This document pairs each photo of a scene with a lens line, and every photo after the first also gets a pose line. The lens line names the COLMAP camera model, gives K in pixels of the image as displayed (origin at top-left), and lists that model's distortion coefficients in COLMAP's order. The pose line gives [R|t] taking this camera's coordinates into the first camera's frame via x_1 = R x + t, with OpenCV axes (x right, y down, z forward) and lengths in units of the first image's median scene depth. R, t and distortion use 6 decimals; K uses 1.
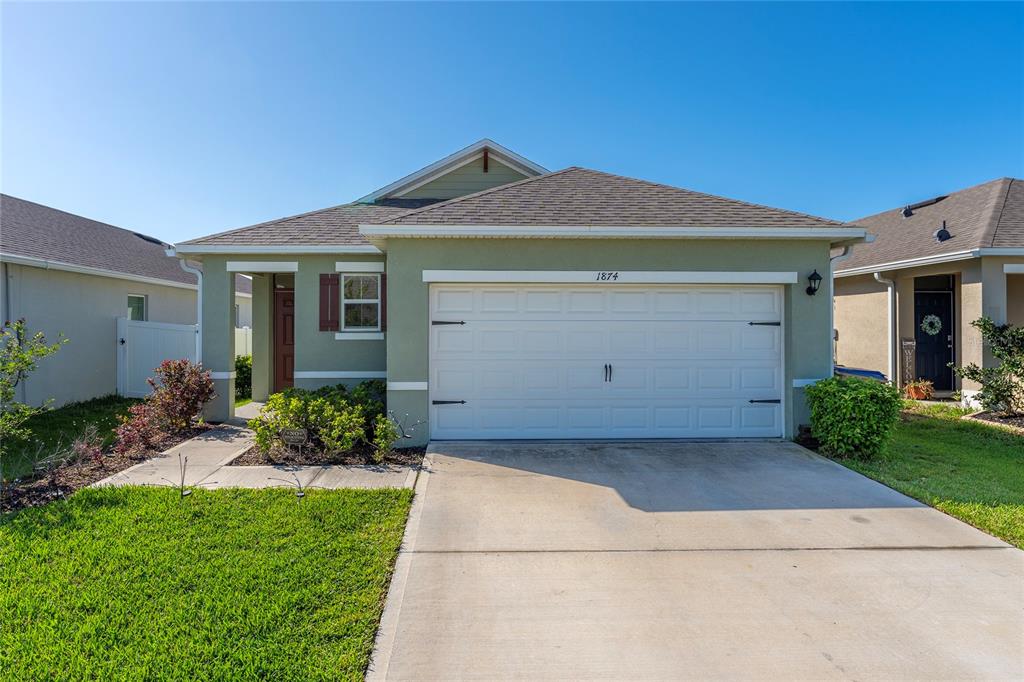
lens RADIAL K [[593.9, 0, 490.0], [0, 593.9, 326.1], [0, 0, 1]] dist [0.000950, 0.000105]
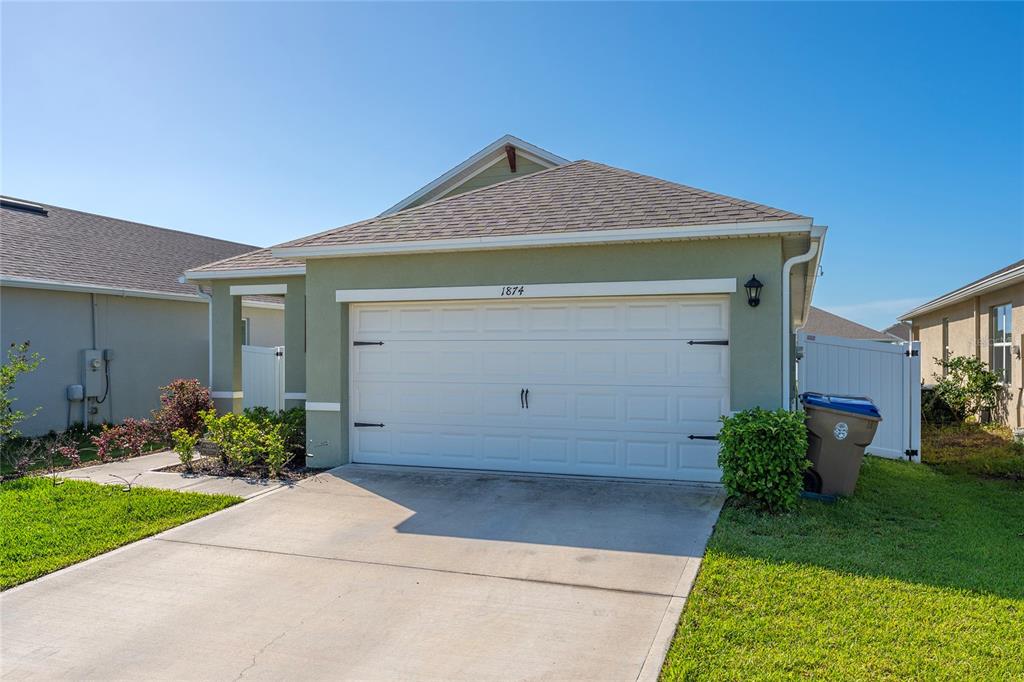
lens RADIAL K [[759.7, 0, 511.1], [0, 759.7, 357.0], [0, 0, 1]] dist [-0.000781, 0.000753]
pose [[0.928902, 0.002027, -0.370319, 0.601601], [0.001356, 0.999960, 0.008874, 0.006132], [0.370322, -0.008745, 0.928862, -0.069199]]
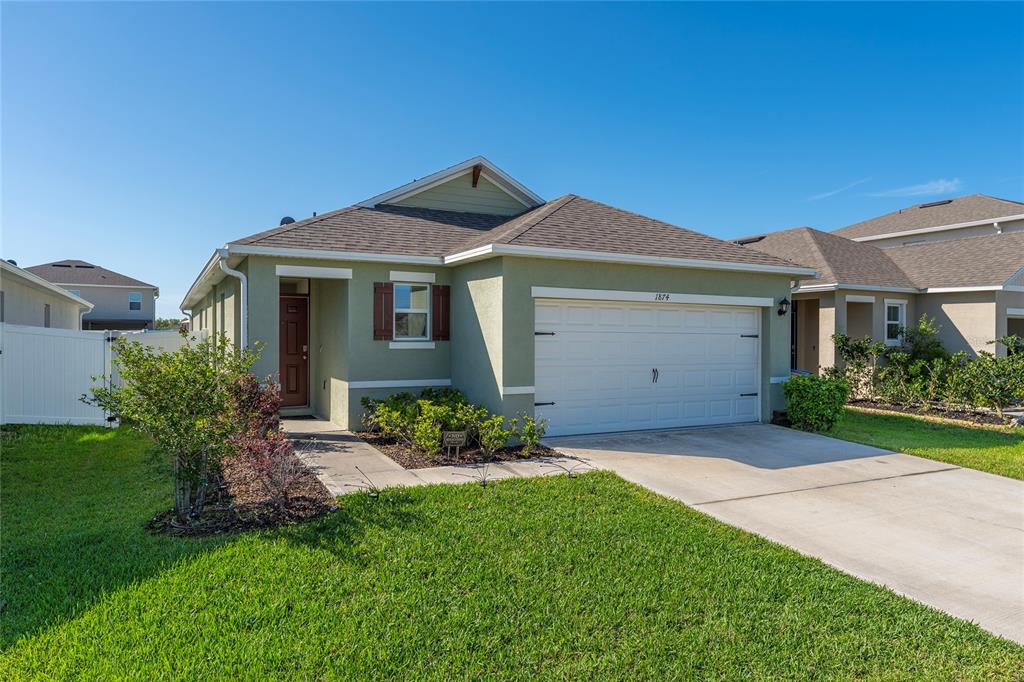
lens RADIAL K [[656.7, 0, 512.0], [0, 656.7, 341.0], [0, 0, 1]] dist [-0.004682, -0.001462]
pose [[0.905466, 0.003765, 0.424401, -0.642036], [-0.007787, 0.999940, 0.007741, -0.000474], [-0.424347, -0.010314, 0.905441, -0.100687]]
